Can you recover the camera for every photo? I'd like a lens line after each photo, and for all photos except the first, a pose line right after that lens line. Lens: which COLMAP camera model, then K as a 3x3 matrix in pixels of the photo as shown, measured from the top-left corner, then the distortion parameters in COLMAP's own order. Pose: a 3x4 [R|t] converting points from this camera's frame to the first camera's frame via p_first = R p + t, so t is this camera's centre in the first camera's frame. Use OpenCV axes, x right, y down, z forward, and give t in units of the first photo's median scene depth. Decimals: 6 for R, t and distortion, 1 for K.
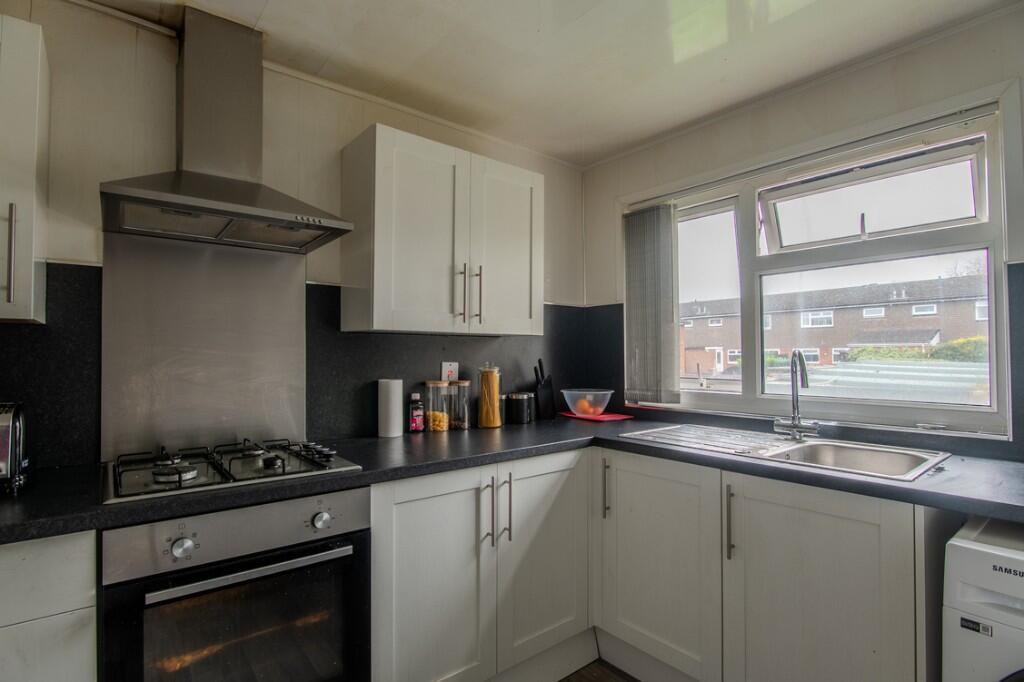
lens RADIAL K [[501.2, 0, 512.8], [0, 501.2, 344.3], [0, 0, 1]] dist [-0.022593, 0.000700]
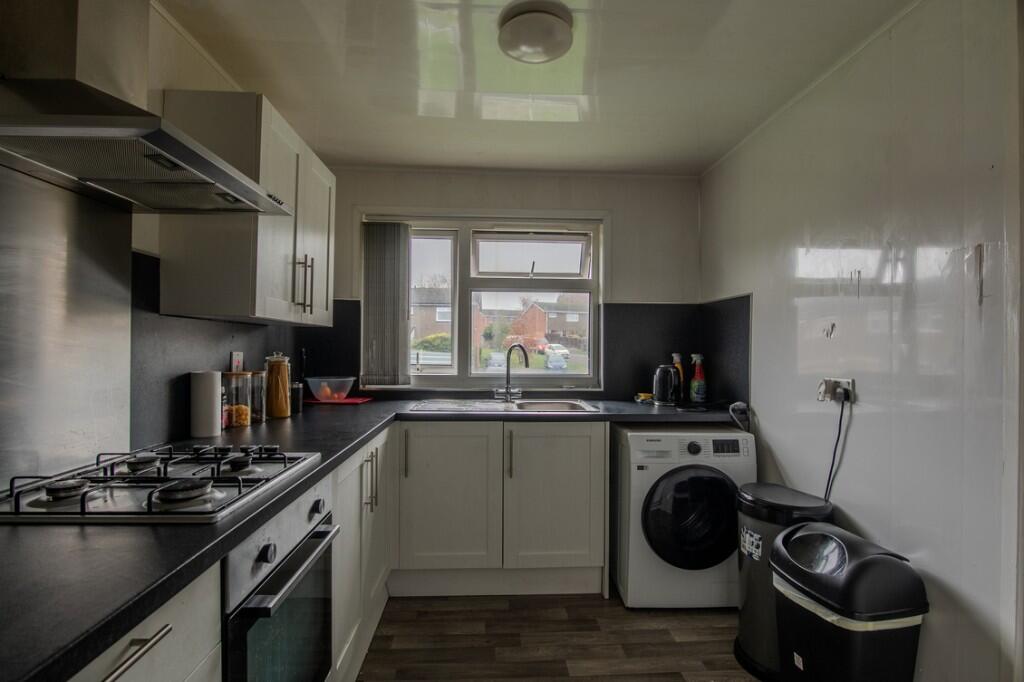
lens RADIAL K [[501.2, 0, 515.4], [0, 501.2, 344.3], [0, 0, 1]] dist [-0.022593, 0.000700]
pose [[0.591962, 0.011957, 0.805878, -0.566581], [-0.028375, 0.999579, 0.006012, 0.002037], [-0.805467, -0.026425, 0.592052, 0.048508]]
